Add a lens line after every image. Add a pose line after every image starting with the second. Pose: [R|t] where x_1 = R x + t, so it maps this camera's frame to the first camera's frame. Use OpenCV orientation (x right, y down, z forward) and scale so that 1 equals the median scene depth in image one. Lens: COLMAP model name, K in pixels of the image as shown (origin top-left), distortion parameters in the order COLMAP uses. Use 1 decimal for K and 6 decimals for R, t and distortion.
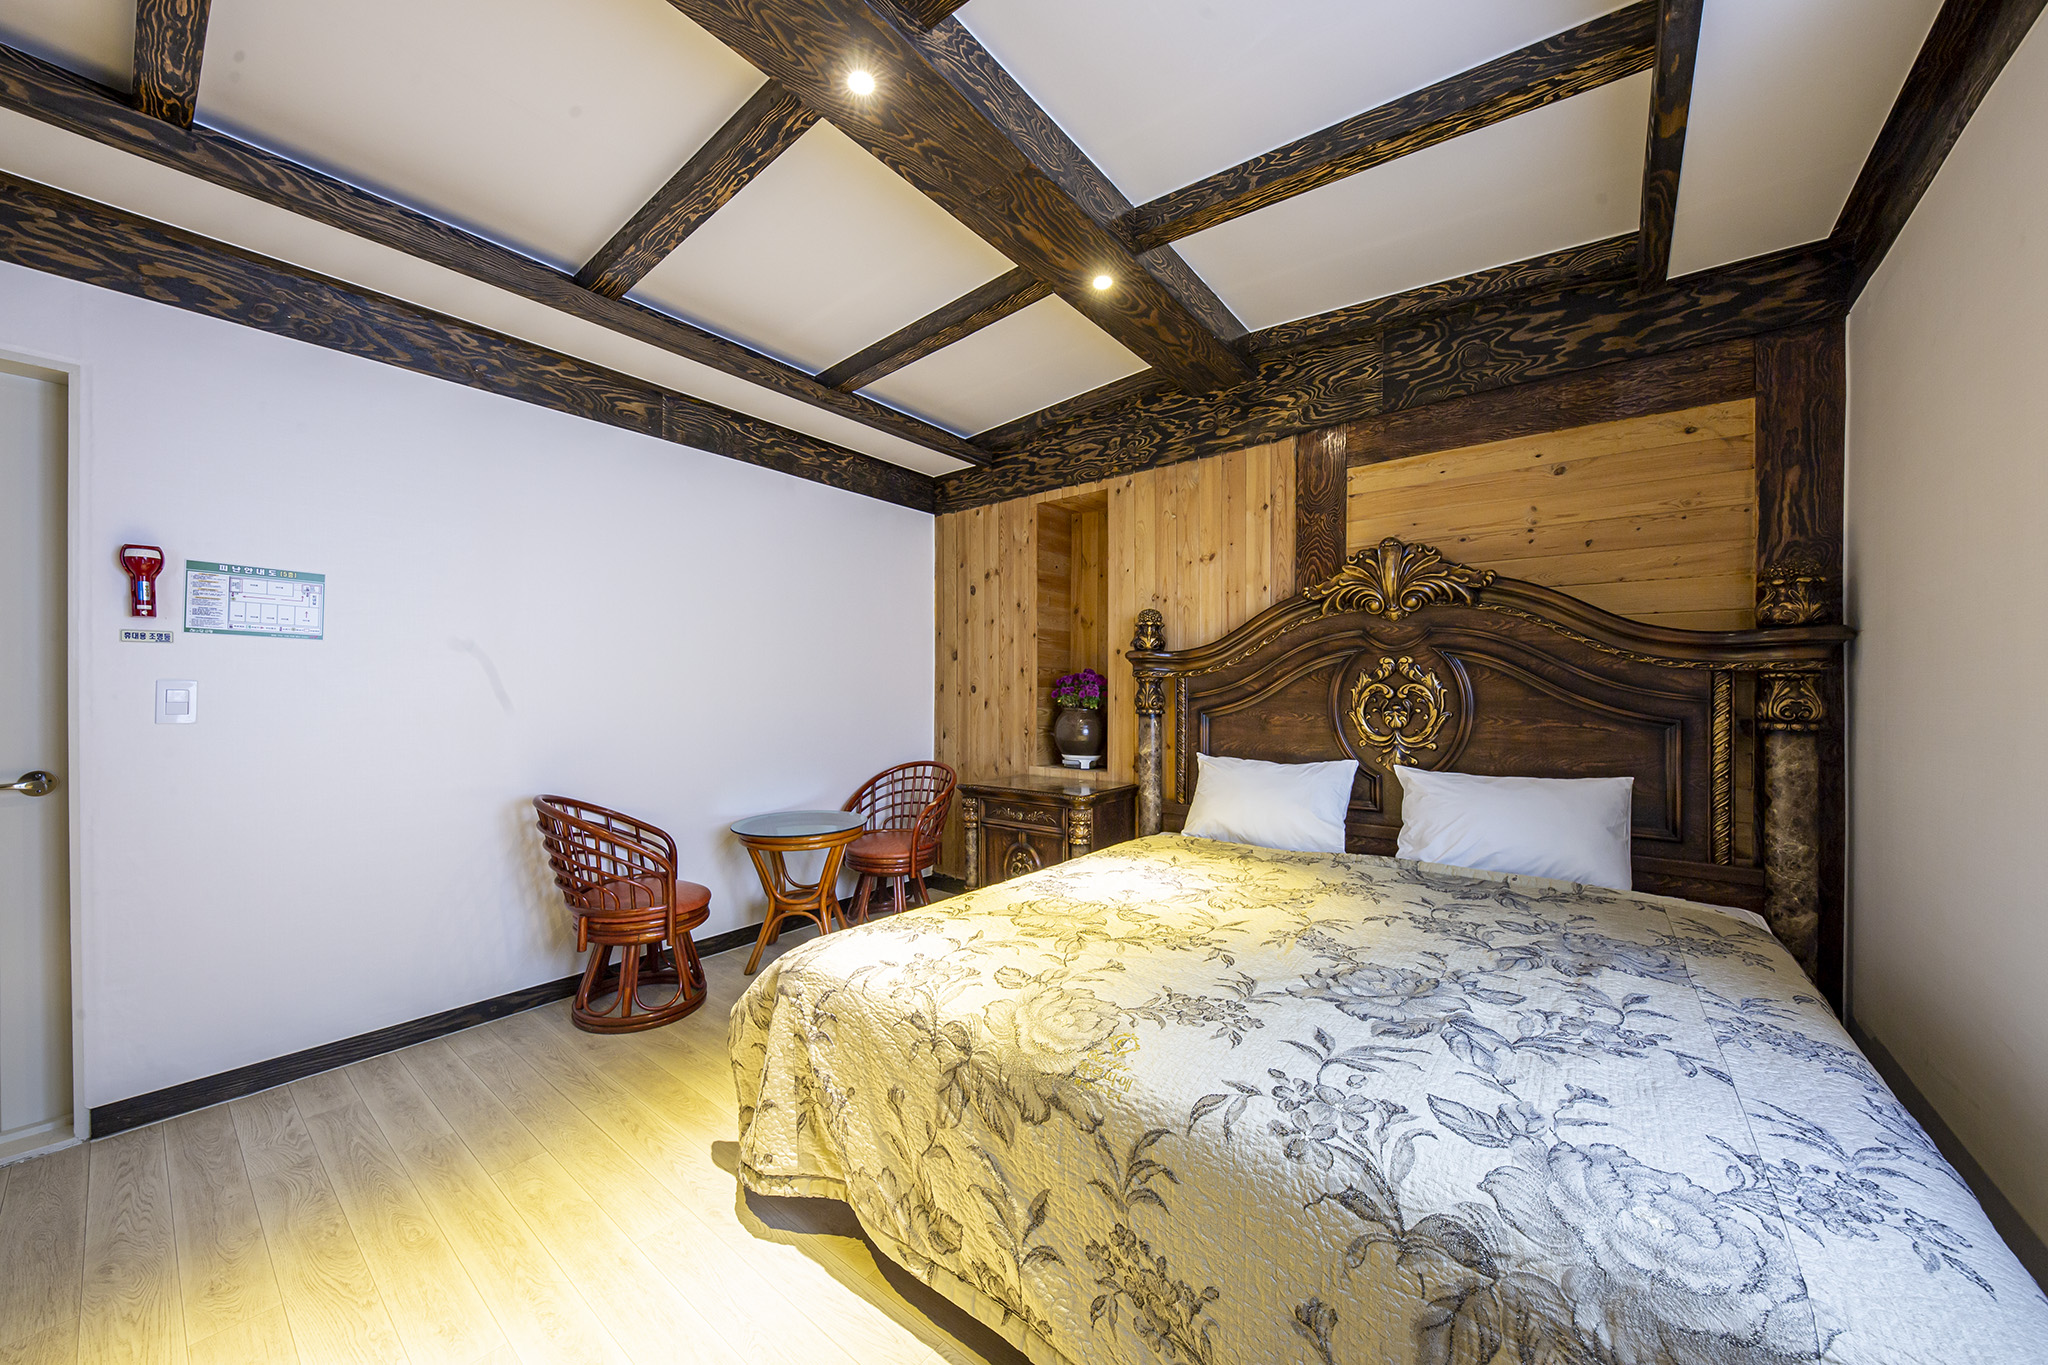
lens RADIAL K [[731.1, 0, 1013.2], [0, 731.1, 690.4], [0, 0, 1]] dist [0.023185, -0.007607]
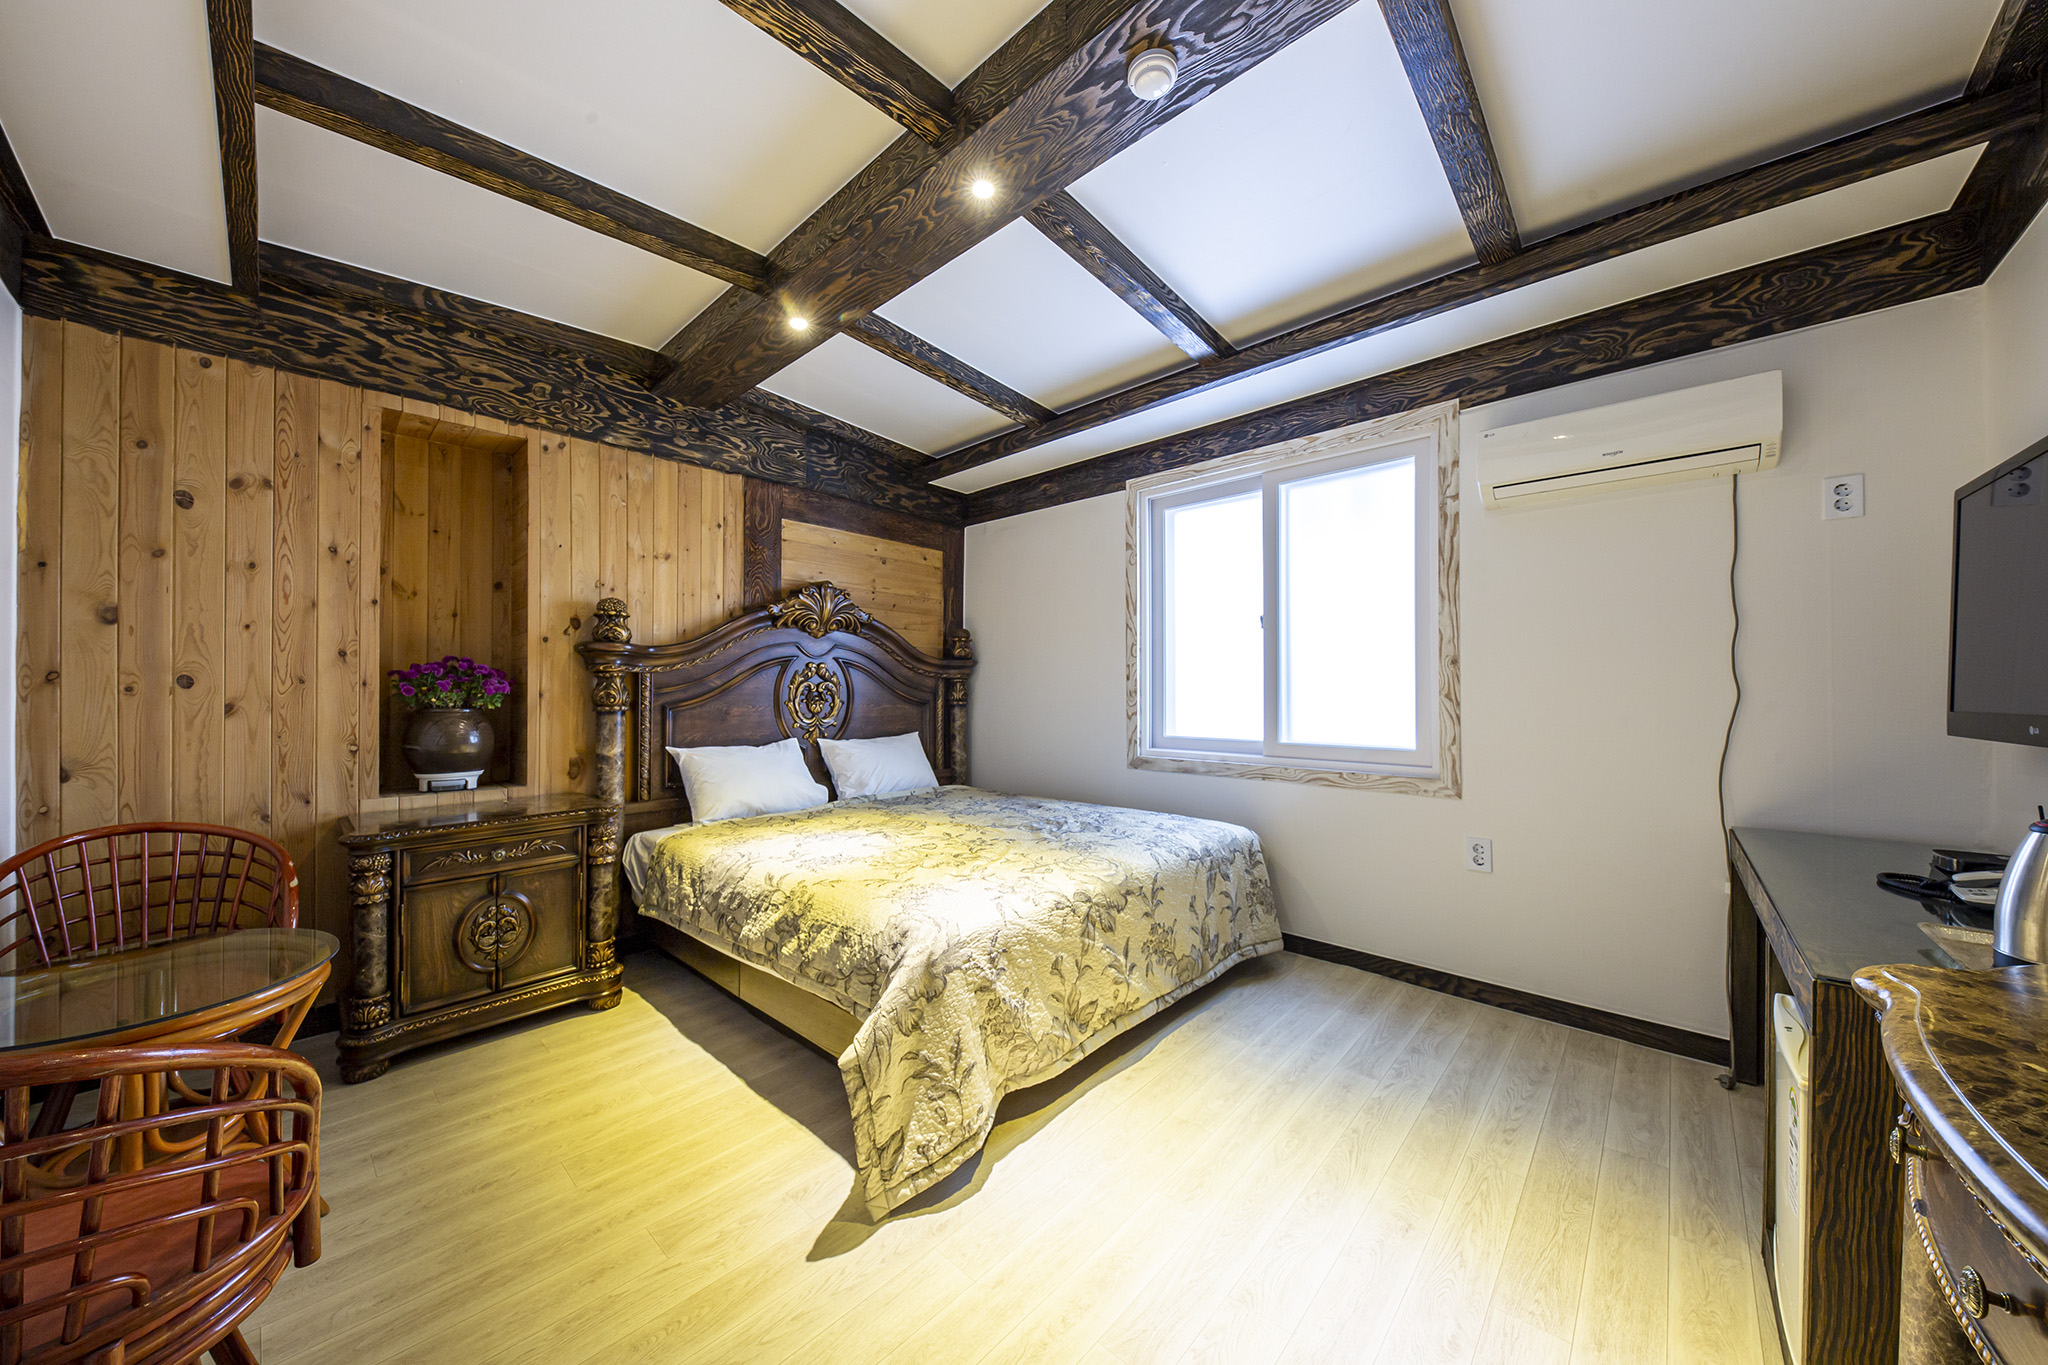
lens RADIAL K [[703.0, 0, 1024.3], [0, 703.0, 684.7], [0, 0, 1]] dist [0.029319, -0.012203]
pose [[0.046289, 0.005091, 0.998915, -0.728269], [-0.002215, 0.999985, -0.004994, 0.002314], [-0.998926, -0.001981, 0.046300, 0.465103]]
